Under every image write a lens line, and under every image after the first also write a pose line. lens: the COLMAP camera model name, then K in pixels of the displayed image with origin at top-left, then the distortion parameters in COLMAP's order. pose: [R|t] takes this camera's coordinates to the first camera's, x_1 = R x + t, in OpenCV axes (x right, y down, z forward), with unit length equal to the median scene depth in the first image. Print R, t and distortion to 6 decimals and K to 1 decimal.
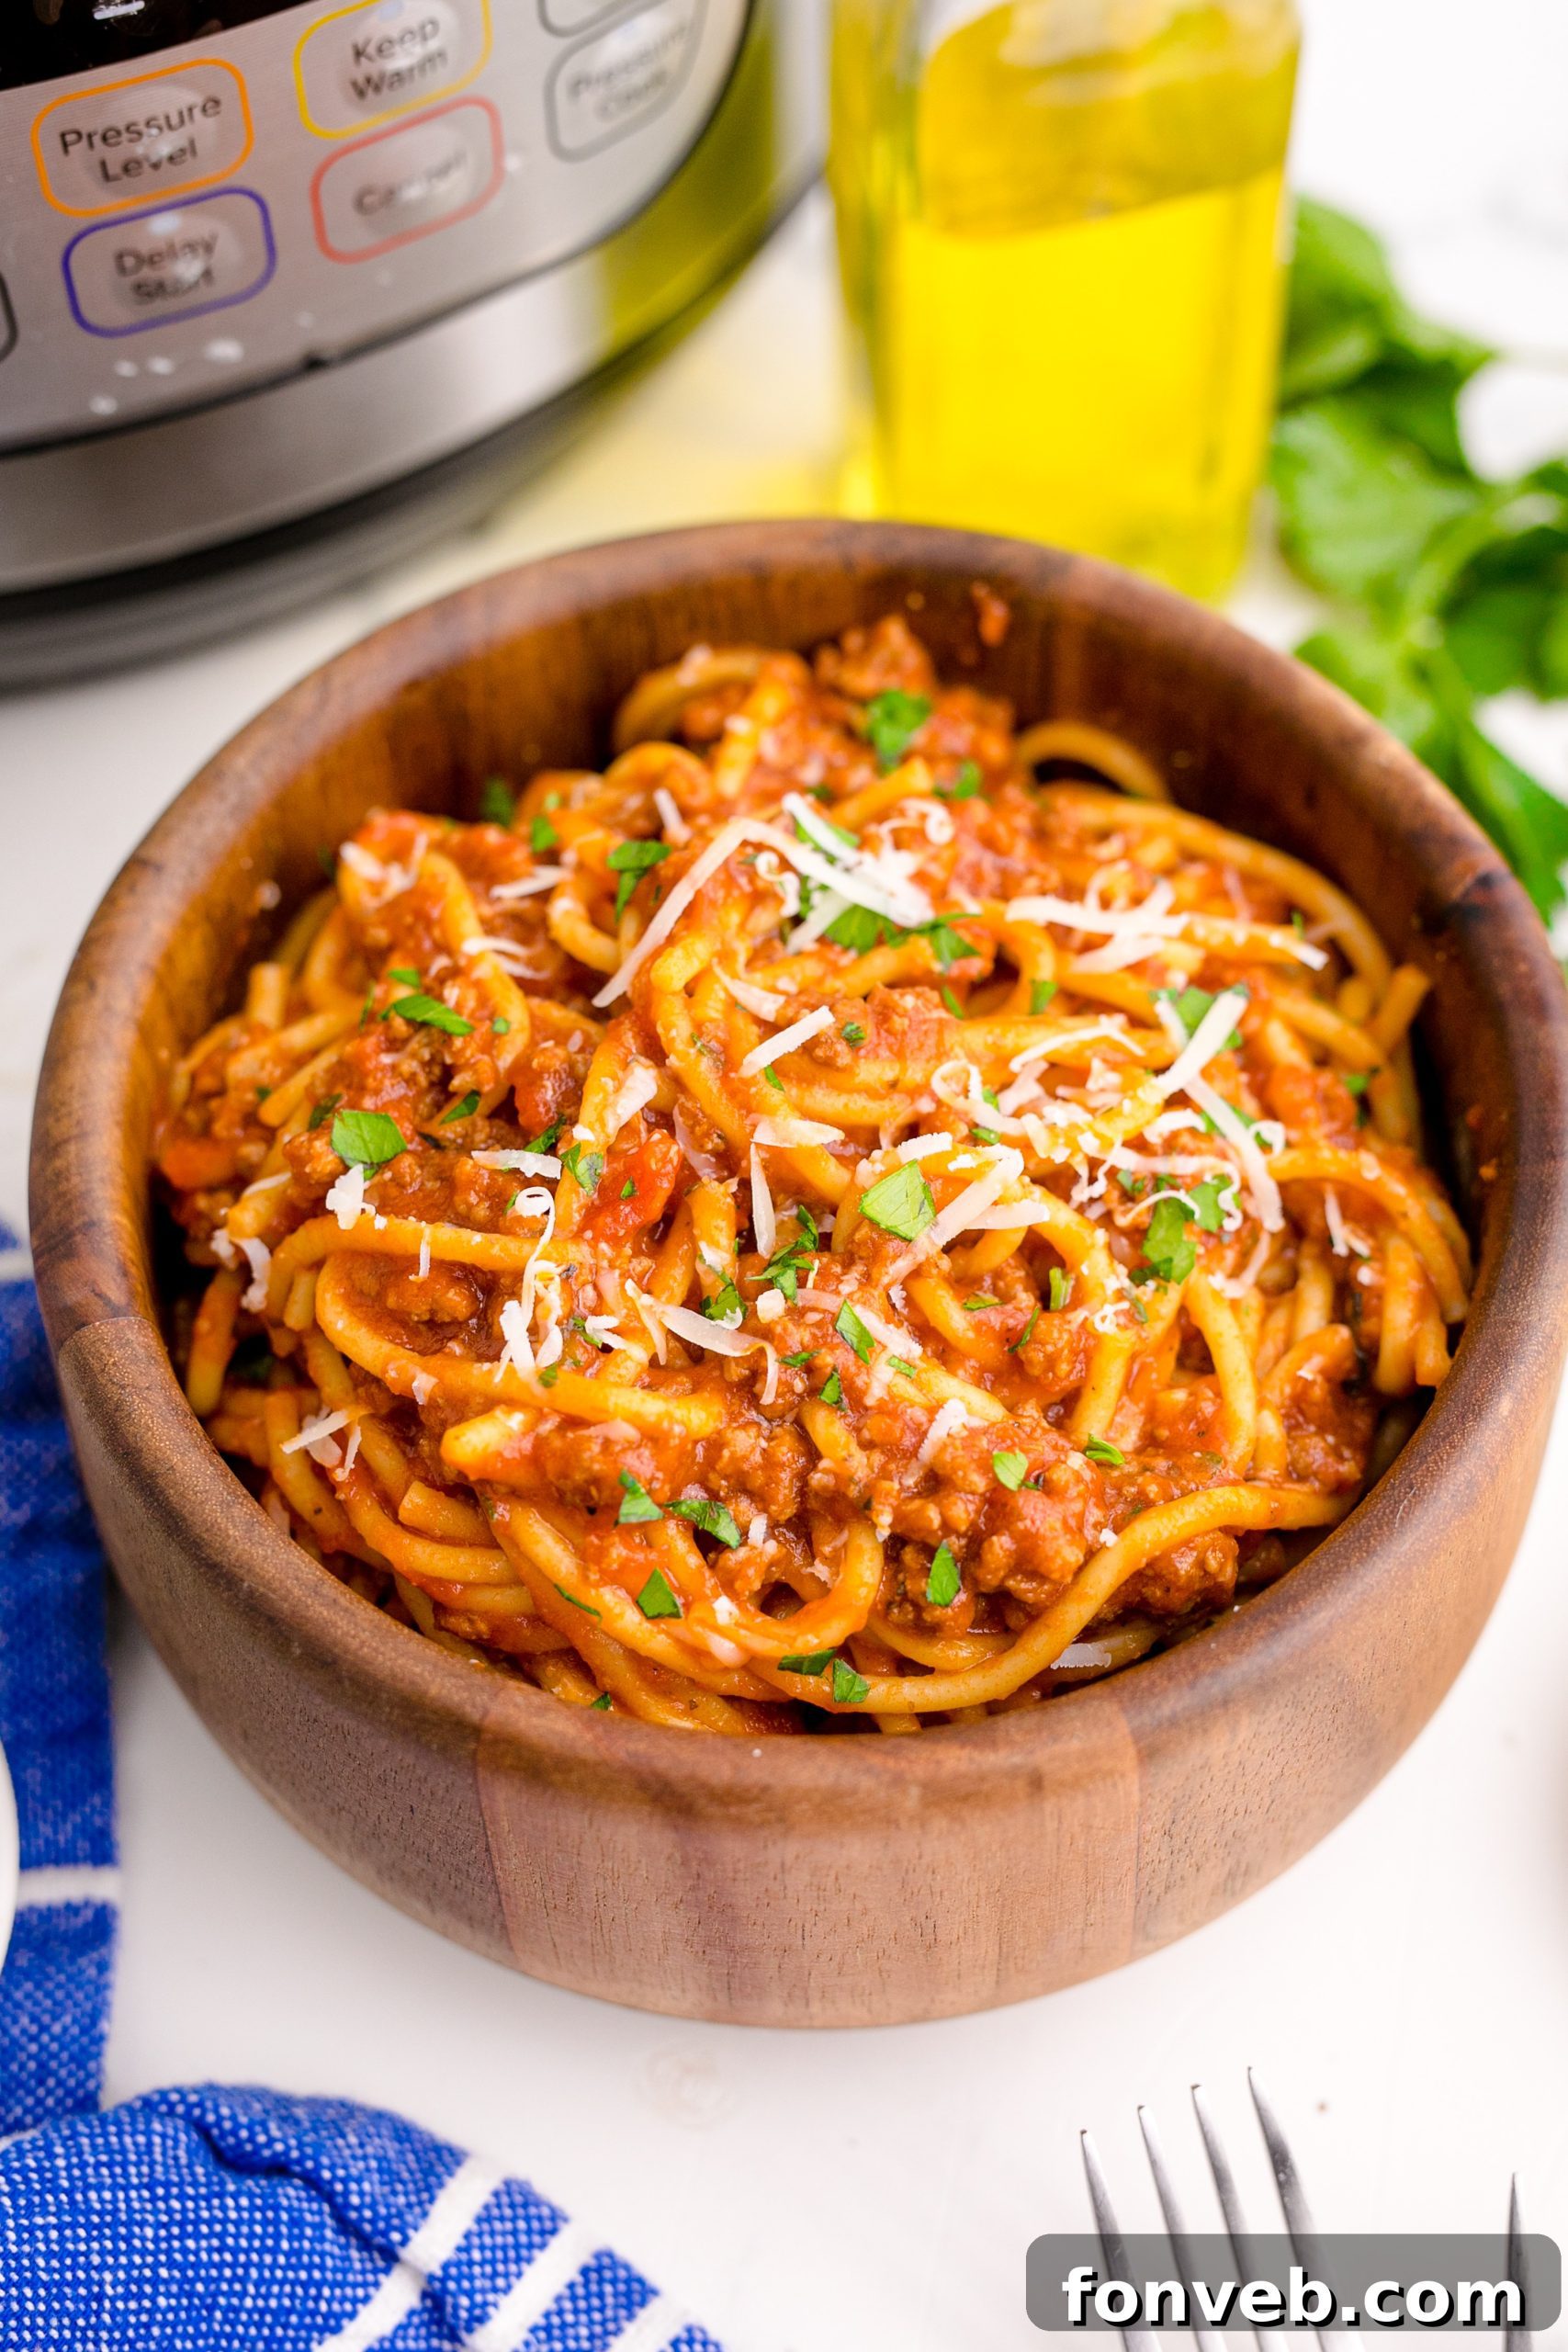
lens RADIAL K [[3642.8, 0, 784.0], [0, 3642.8, 1176.0], [0, 0, 1]] dist [-0.035120, -0.074364]
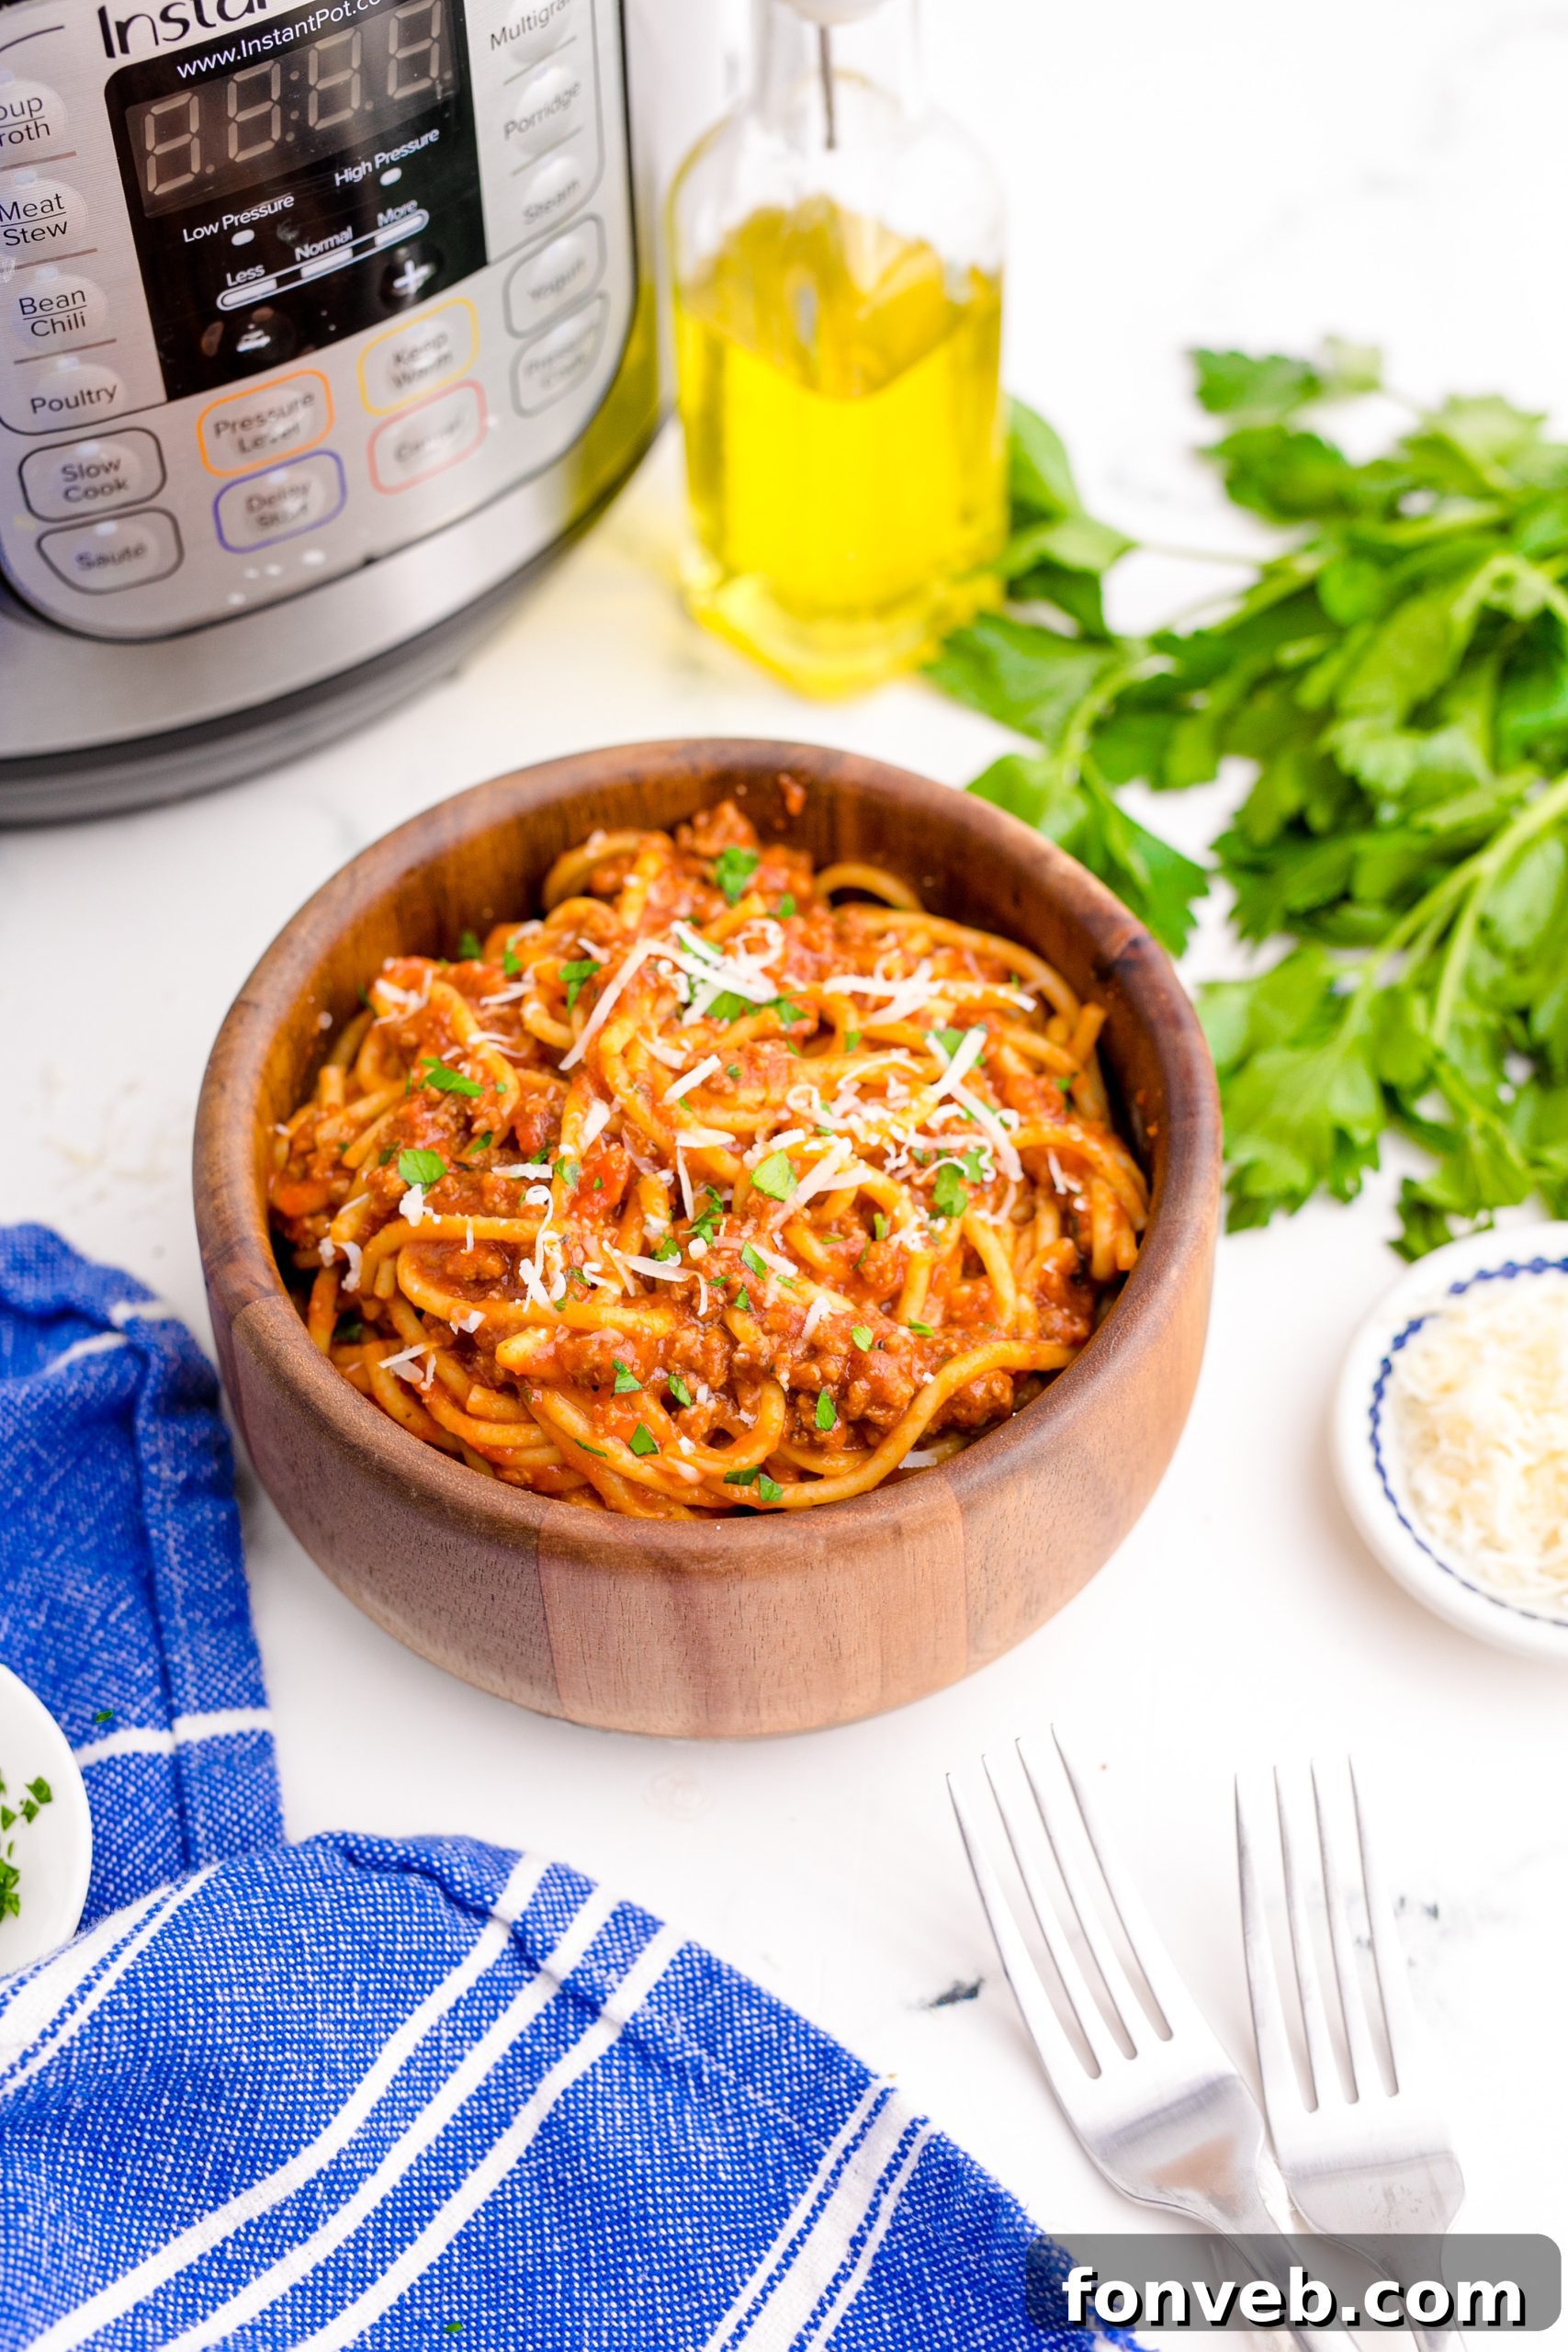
lens RADIAL K [[3642.8, 0, 784.0], [0, 3642.8, 1176.0], [0, 0, 1]] dist [-0.035120, -0.074364]
pose [[0.994073, -0.084076, 0.068922, -0.069872], [0.087506, 0.994989, -0.048360, 0.081184], [-0.064511, 0.054104, 0.996449, -0.532059]]
